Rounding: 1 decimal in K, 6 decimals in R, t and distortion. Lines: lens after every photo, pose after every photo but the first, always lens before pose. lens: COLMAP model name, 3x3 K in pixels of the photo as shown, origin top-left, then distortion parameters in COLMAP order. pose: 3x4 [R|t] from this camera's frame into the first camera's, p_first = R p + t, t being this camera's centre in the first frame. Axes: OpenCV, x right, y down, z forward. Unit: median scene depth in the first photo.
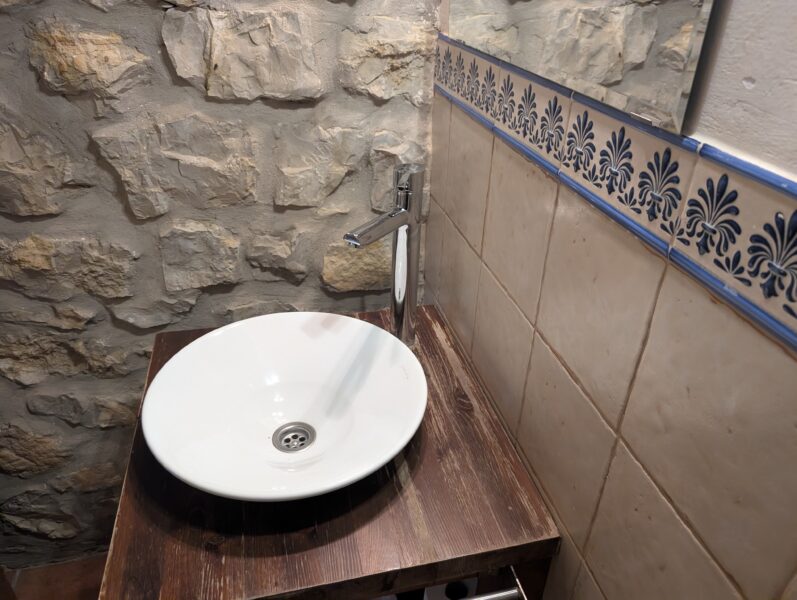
lens RADIAL K [[576.6, 0, 398.5], [0, 576.6, 300.0], [0, 0, 1]] dist [-0.001063, -0.000812]
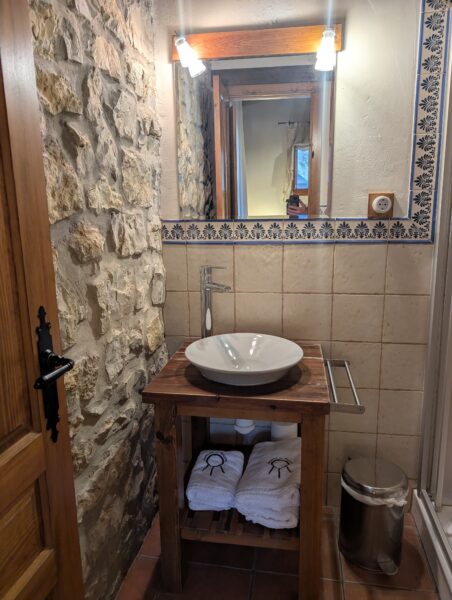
lens RADIAL K [[434.1, 0, 226.0], [0, 434.1, 300.0], [0, 0, 1]] dist [-0.001063, -0.000812]
pose [[0.382516, -0.219357, 0.897532, -2.340432], [0.497666, 0.867369, -0.000114, -0.084828], [-0.778467, 0.446715, 0.440949, 0.257975]]
